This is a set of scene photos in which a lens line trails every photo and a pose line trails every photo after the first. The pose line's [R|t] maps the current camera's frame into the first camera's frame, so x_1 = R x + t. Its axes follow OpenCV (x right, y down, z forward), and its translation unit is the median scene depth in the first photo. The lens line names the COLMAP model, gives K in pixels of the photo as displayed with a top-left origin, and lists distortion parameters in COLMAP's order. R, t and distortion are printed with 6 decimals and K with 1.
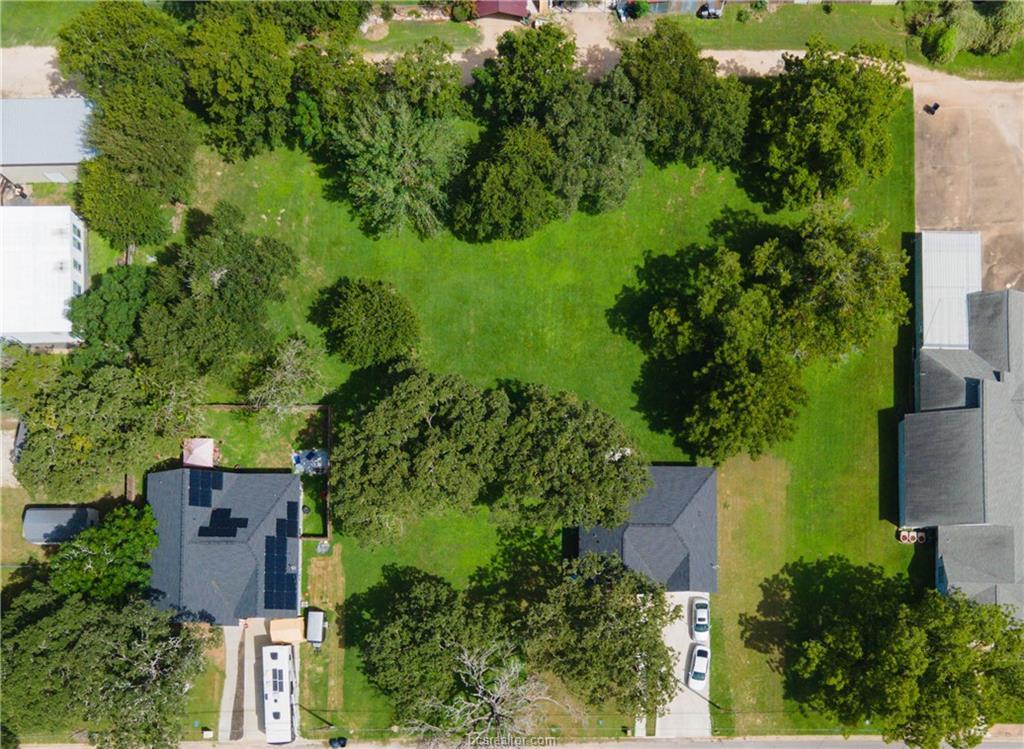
lens RADIAL K [[1209.8, 0, 492.4], [0, 1209.8, 375.2], [0, 0, 1]] dist [0.012667, 0.070737]
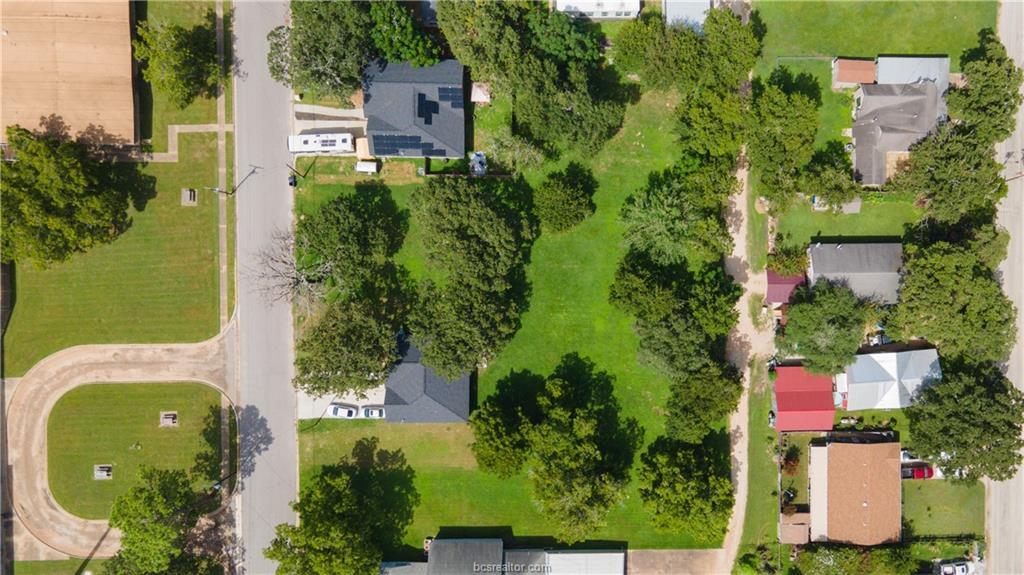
lens RADIAL K [[753.8, 0, 512.0], [0, 753.8, 287.5], [0, 0, 1]] dist [0.021911, 0.056711]
pose [[-0.001835, 0.999960, 0.008740, 0.001130], [-0.999891, -0.001706, -0.014694, 0.036829], [-0.014678, -0.008766, 0.999854, 0.021347]]
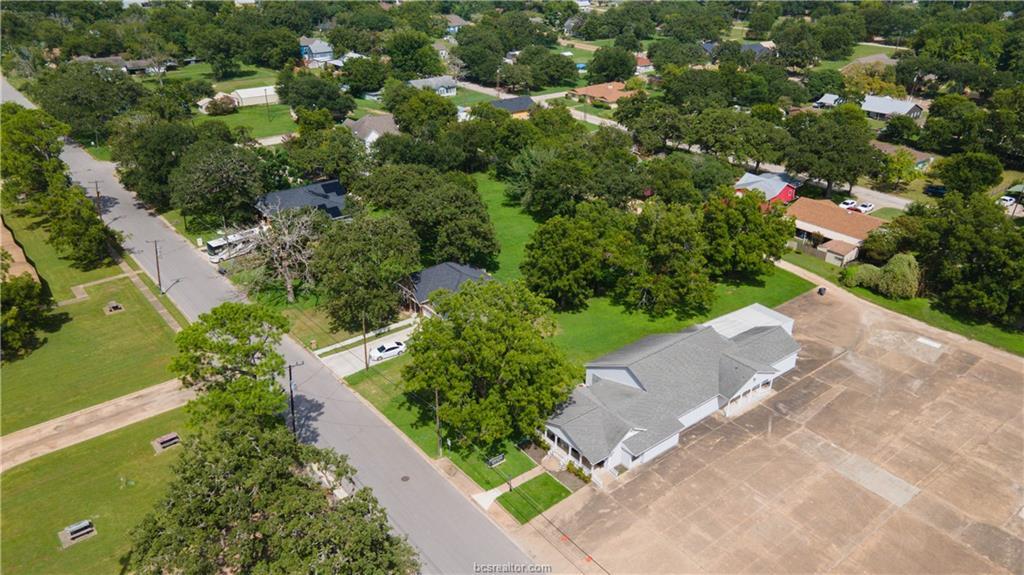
lens RADIAL K [[753.8, 0, 512.0], [0, 753.8, 287.5], [0, 0, 1]] dist [0.021911, 0.056711]
pose [[0.622652, 0.347731, -0.700990, 0.658441], [-0.781748, 0.315673, -0.537793, 0.465890], [0.034276, 0.882856, 0.468392, 0.507875]]
